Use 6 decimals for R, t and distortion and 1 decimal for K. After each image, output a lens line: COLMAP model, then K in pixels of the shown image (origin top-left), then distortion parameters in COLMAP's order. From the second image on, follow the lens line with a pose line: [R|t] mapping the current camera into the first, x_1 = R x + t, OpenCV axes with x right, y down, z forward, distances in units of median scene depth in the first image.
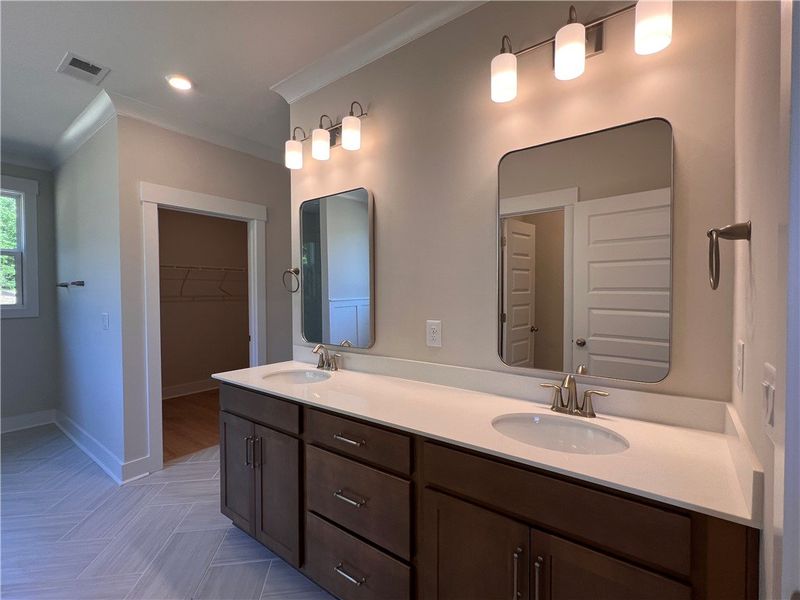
lens RADIAL K [[380.6, 0, 400.8], [0, 380.6, 292.3], [0, 0, 1]] dist [-0.003173, 0.000553]
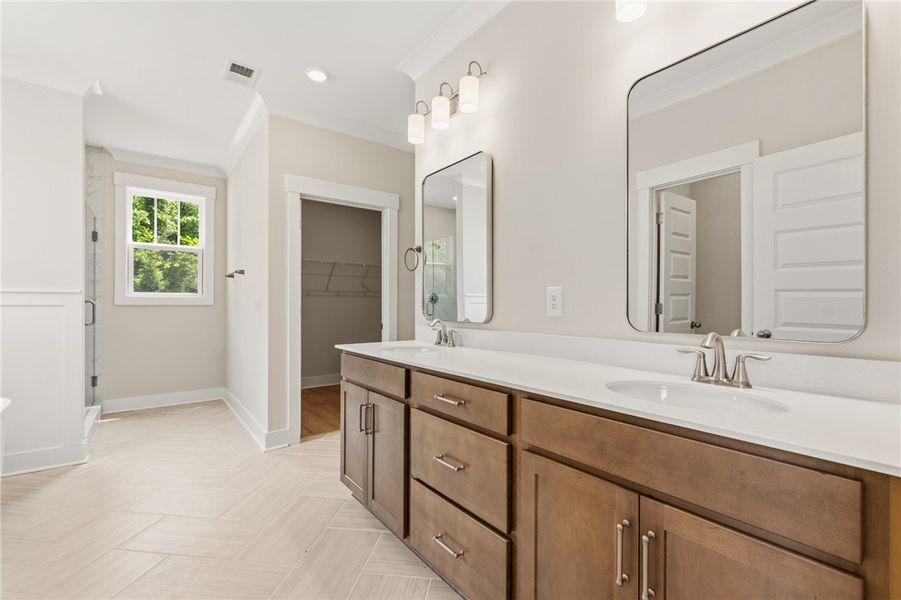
lens RADIAL K [[404.5, 0, 449.0], [0, 404.5, 302.1], [0, 0, 1]] dist [0.005309, -0.000560]
pose [[0.963500, 0.004560, -0.267668, 0.092181], [-0.010254, 0.999750, -0.019881, 0.117290], [0.267510, 0.021900, 0.963306, 0.023046]]
